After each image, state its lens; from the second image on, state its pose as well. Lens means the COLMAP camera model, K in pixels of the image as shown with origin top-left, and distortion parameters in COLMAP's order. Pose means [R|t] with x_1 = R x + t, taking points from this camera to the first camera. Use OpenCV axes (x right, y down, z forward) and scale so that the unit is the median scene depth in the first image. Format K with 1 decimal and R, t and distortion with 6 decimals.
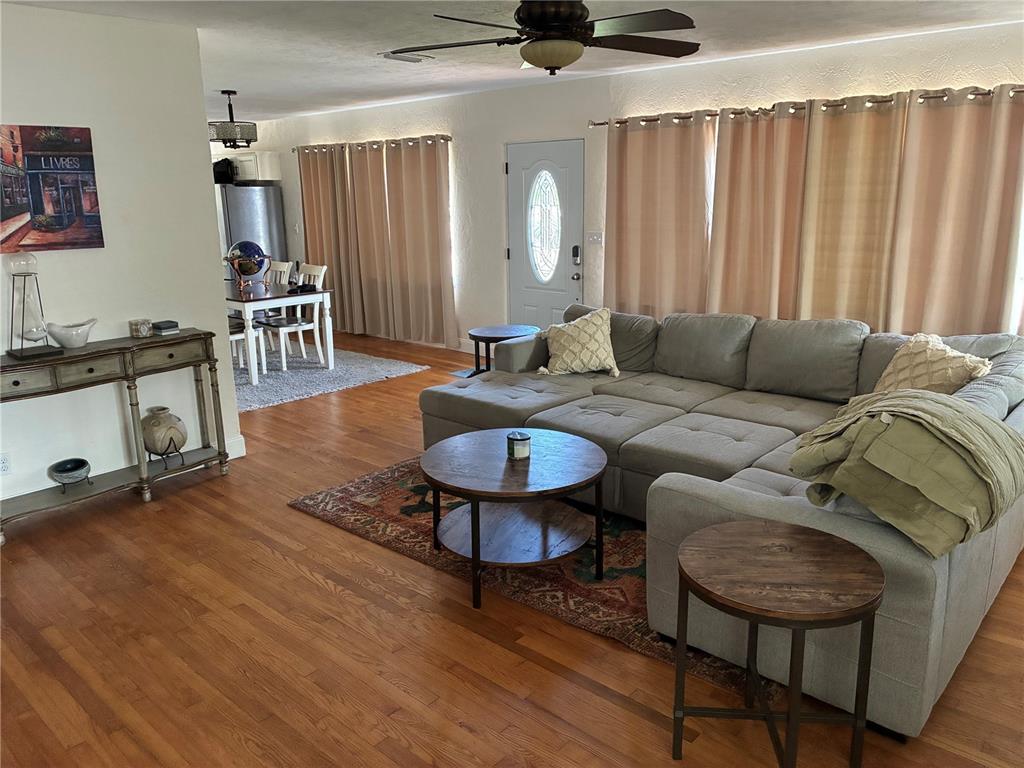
lens RADIAL K [[781.1, 0, 512.0], [0, 781.1, 384.0], [0, 0, 1]] dist [0.083353, -0.050896]
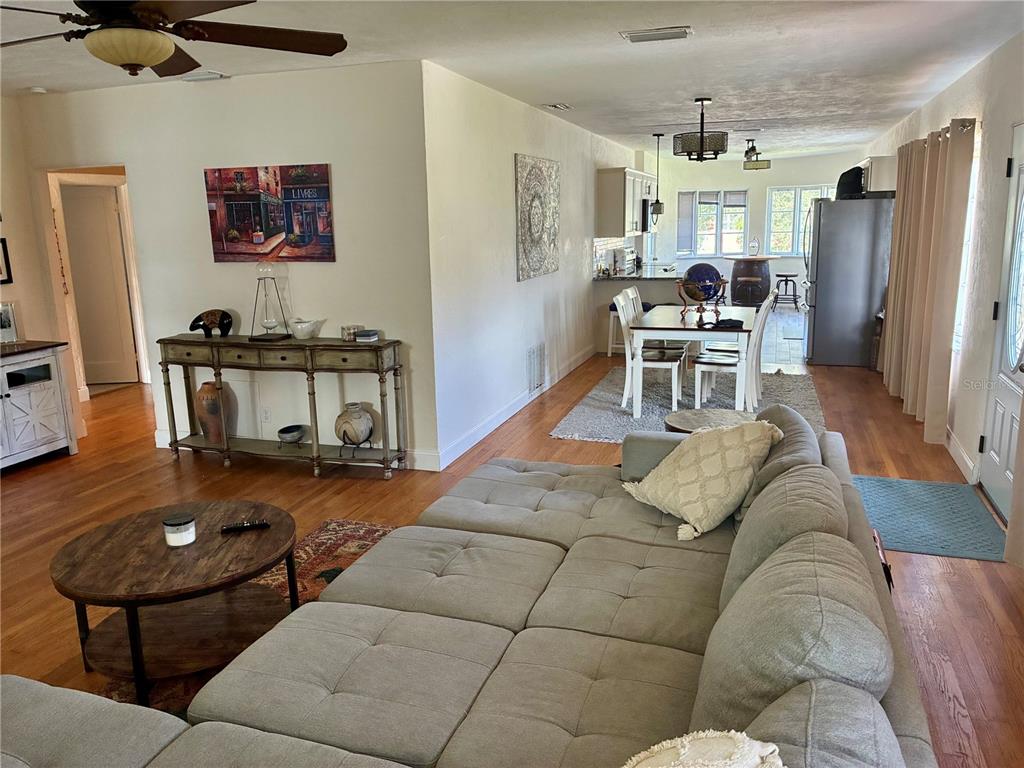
lens RADIAL K [[781.1, 0, 512.0], [0, 781.1, 384.0], [0, 0, 1]] dist [0.083353, -0.050896]
pose [[0.398016, 0.205485, -0.894069, 0.716228], [-0.209901, 0.969136, 0.129295, -0.209631], [0.893042, 0.136204, 0.428863, 0.782005]]
